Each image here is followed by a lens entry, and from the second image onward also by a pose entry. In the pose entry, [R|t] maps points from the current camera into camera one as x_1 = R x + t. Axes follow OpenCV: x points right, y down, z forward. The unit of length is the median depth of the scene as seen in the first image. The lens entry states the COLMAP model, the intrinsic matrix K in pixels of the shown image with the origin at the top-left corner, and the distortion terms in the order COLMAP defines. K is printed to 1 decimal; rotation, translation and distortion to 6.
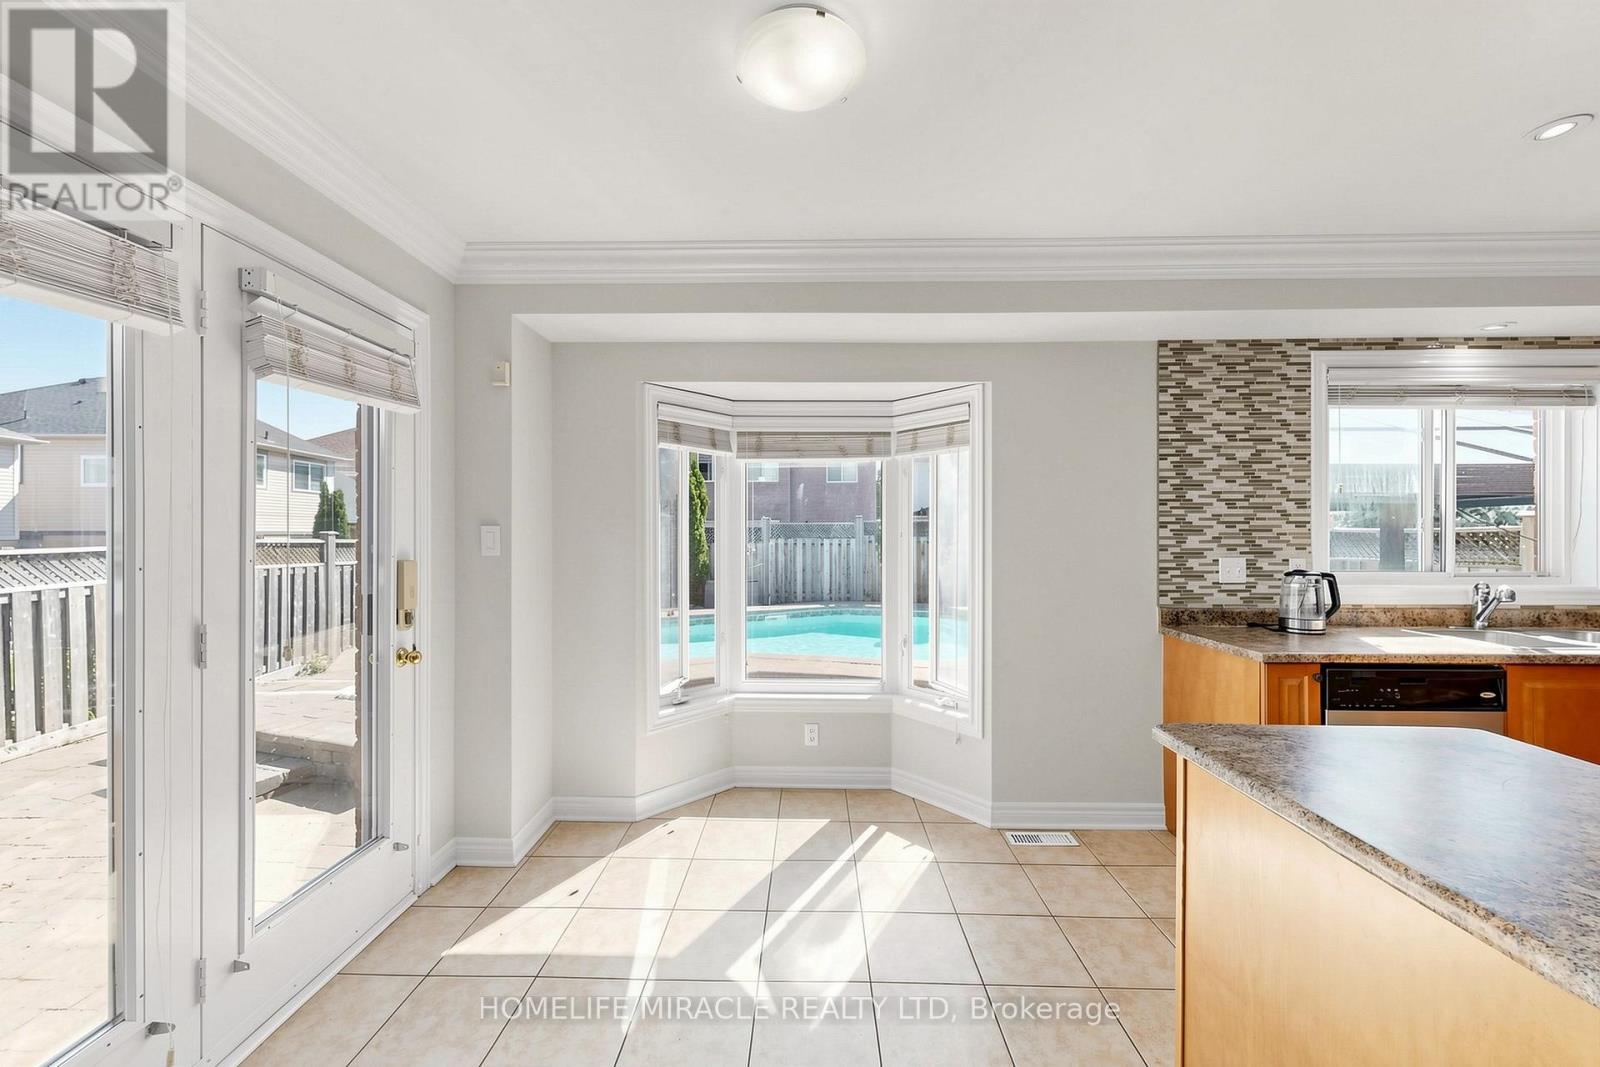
lens RADIAL K [[598.2, 0, 798.7], [0, 598.2, 534.8], [0, 0, 1]] dist [0.000814, -0.000136]
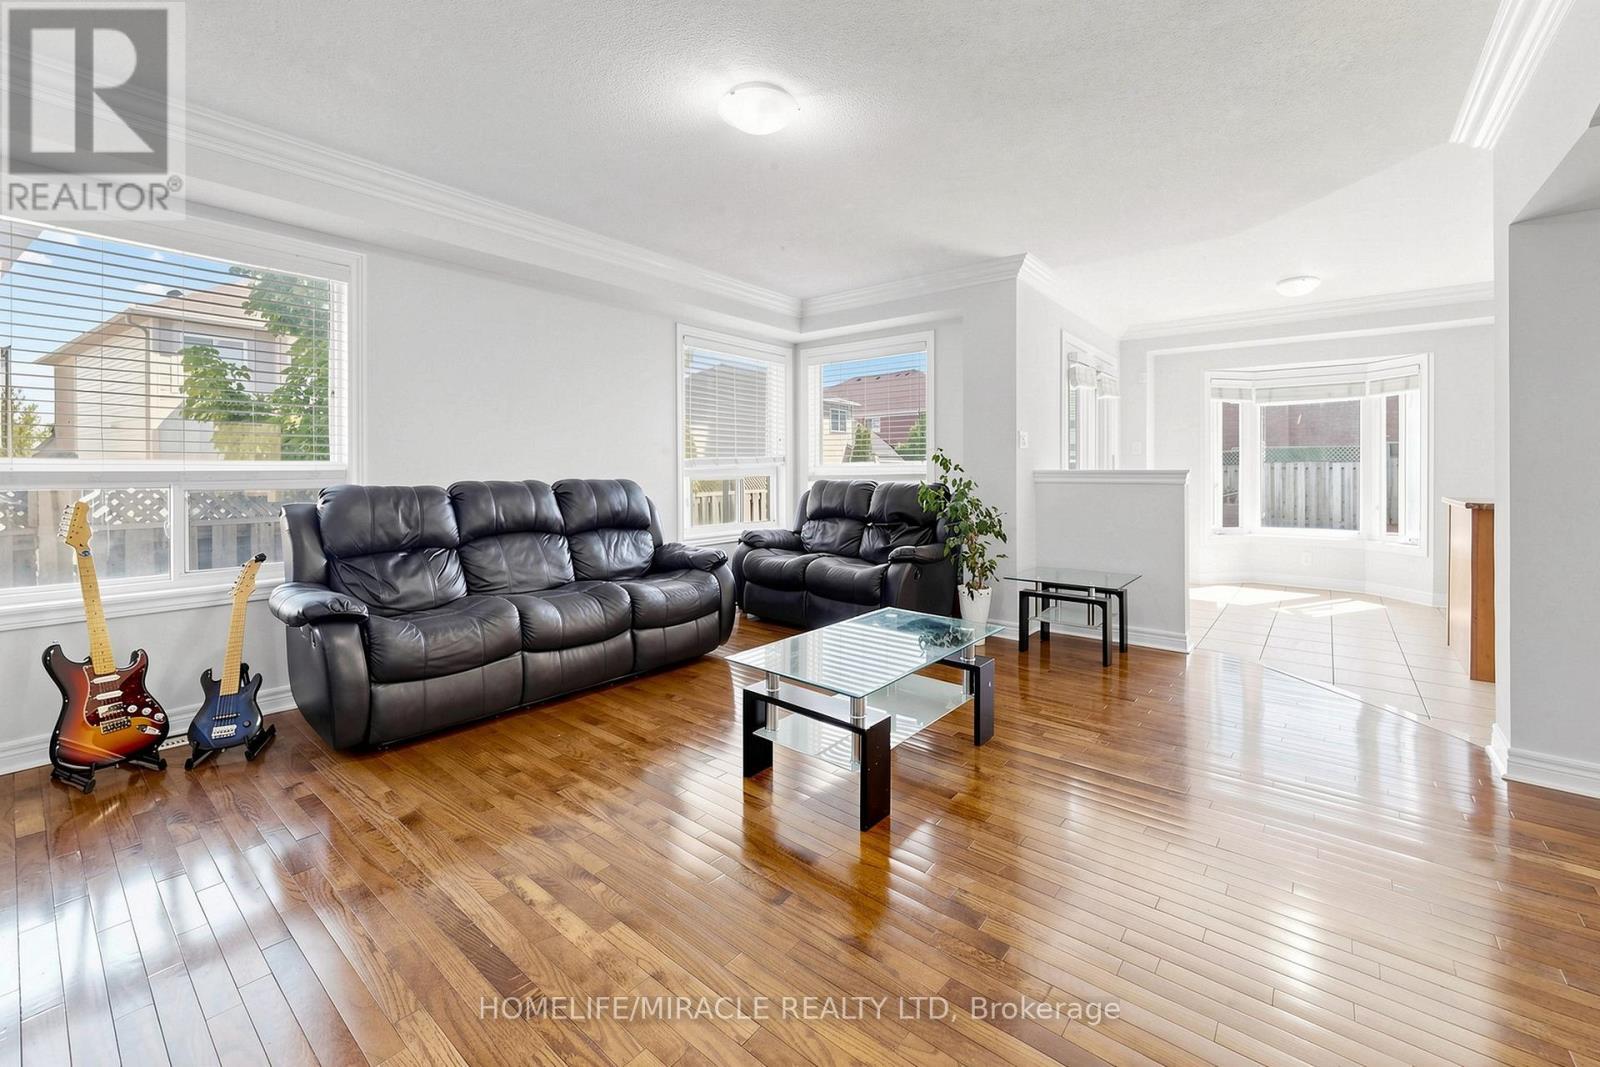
lens RADIAL K [[639.8, 0, 808.6], [0, 639.8, 463.3], [0, 0, 1]] dist [0.001460, 0.000228]
pose [[0.792395, -0.005457, -0.609984, 0.009973], [-0.001556, 0.999939, -0.010967, 0.097020], [0.610007, 0.009640, 0.792338, -1.641999]]
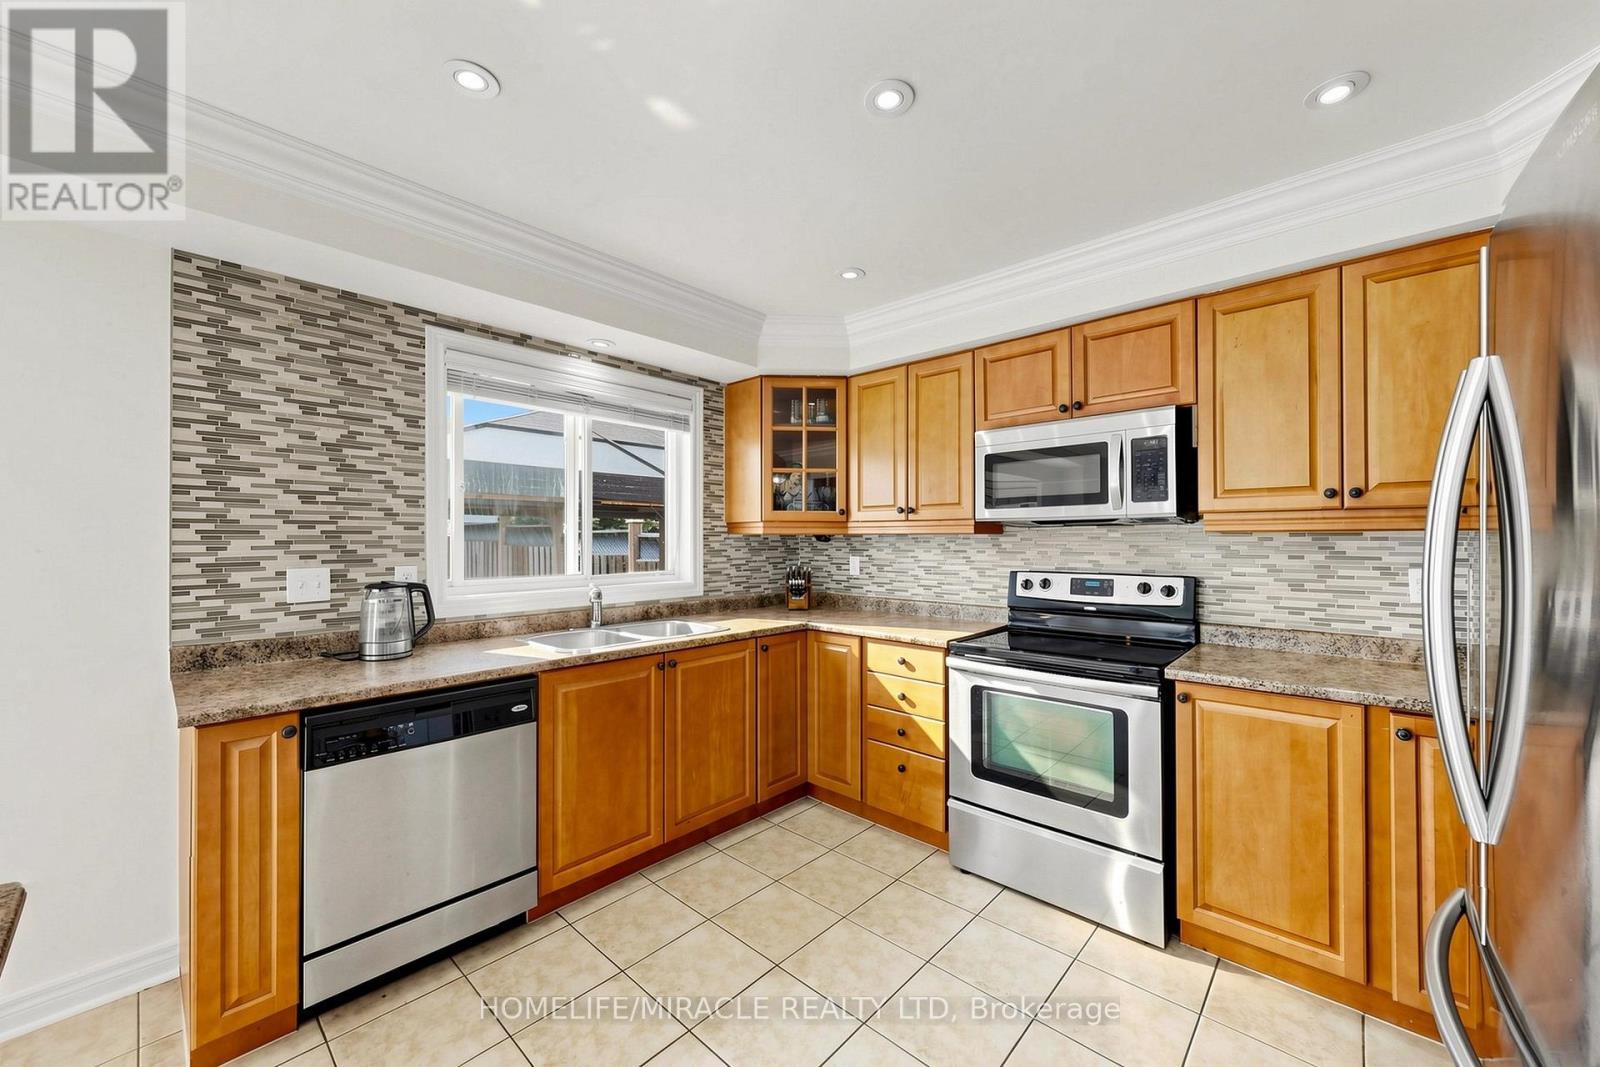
lens RADIAL K [[605.6, 0, 793.5], [0, 605.6, 536.3], [0, 0, 1]] dist [-0.000163, -0.000221]
pose [[0.665341, 0.005385, 0.746520, 0.559592], [-0.001248, 0.999981, -0.006101, 0.001359], [-0.746539, 0.003127, 0.665335, 0.029617]]
